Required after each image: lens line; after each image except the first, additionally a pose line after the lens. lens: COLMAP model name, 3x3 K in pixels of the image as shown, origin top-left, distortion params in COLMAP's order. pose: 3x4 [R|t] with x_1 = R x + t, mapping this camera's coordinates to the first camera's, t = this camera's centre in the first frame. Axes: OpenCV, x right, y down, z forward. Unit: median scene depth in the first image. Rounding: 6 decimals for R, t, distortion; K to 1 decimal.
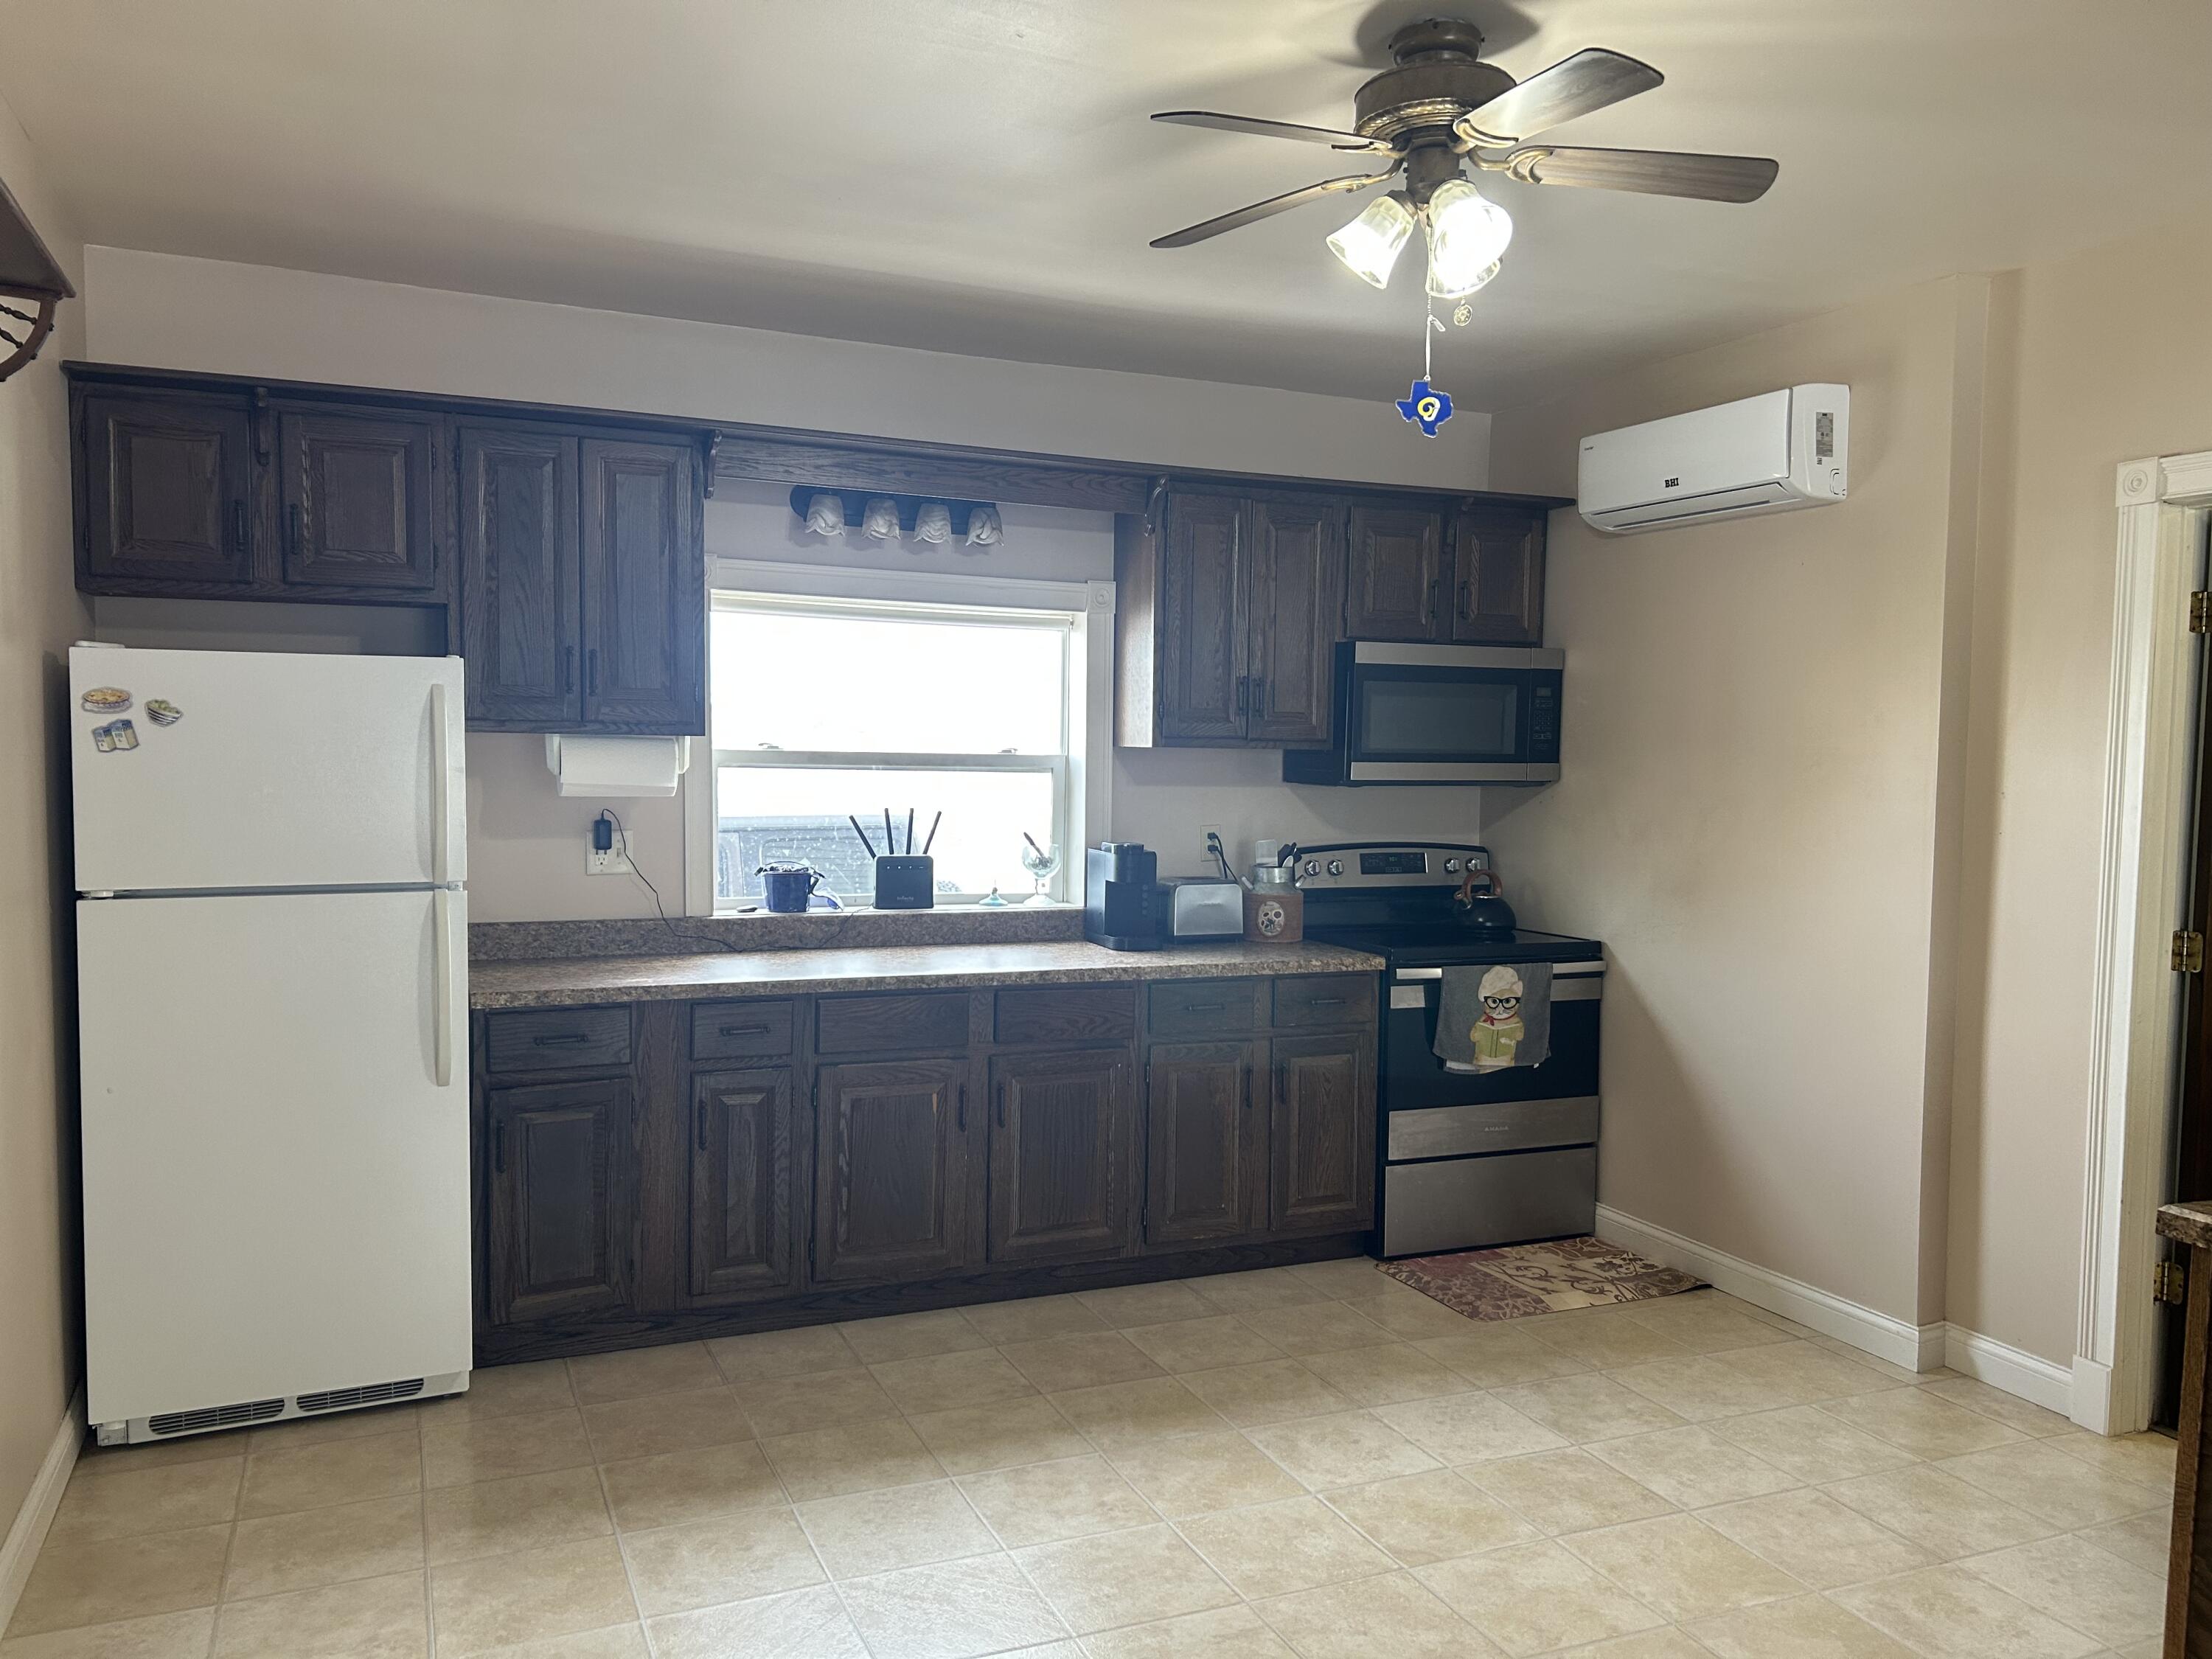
lens RADIAL K [[1656.3, 0, 1096.8], [0, 1656.3, 840.2], [0, 0, 1]] dist [0.069789, -0.069944]
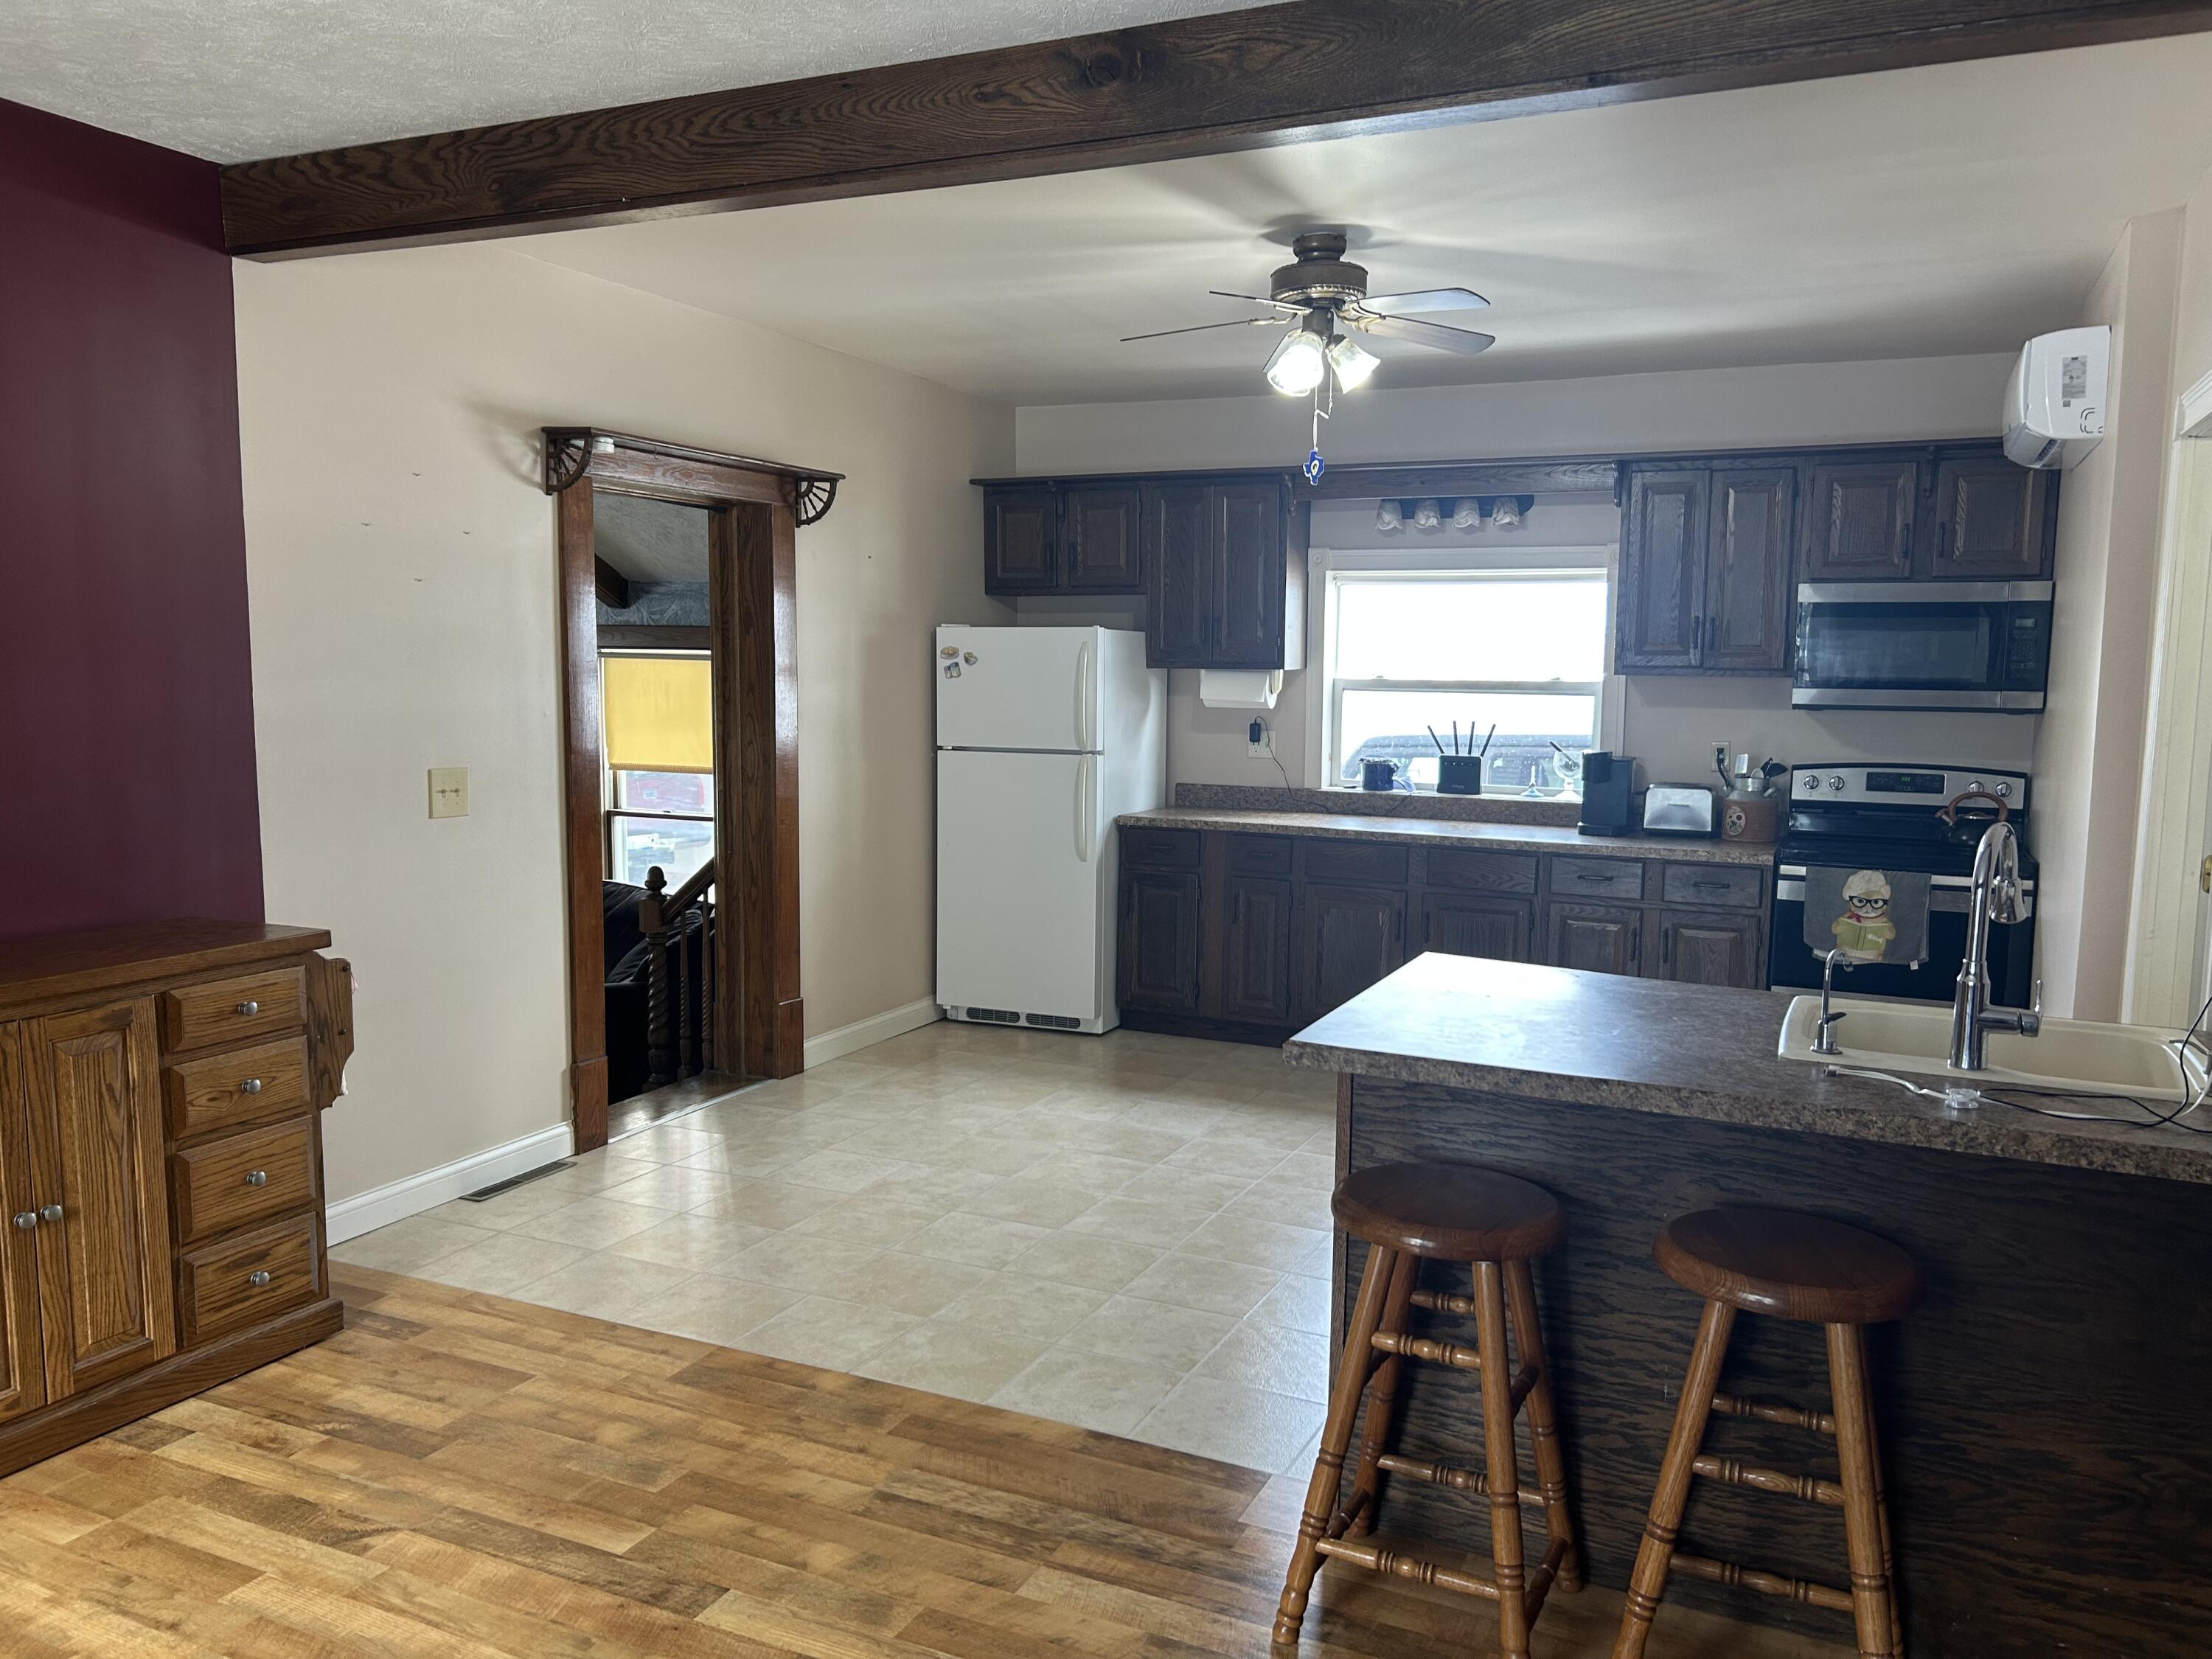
lens RADIAL K [[1656.3, 0, 1096.8], [0, 1656.3, 840.2], [0, 0, 1]] dist [0.069789, -0.069944]
pose [[0.662346, 0.074383, -0.745497, 0.777152], [-0.044924, 0.997212, 0.059585, 0.011693], [0.747850, -0.005976, 0.663841, -0.153209]]
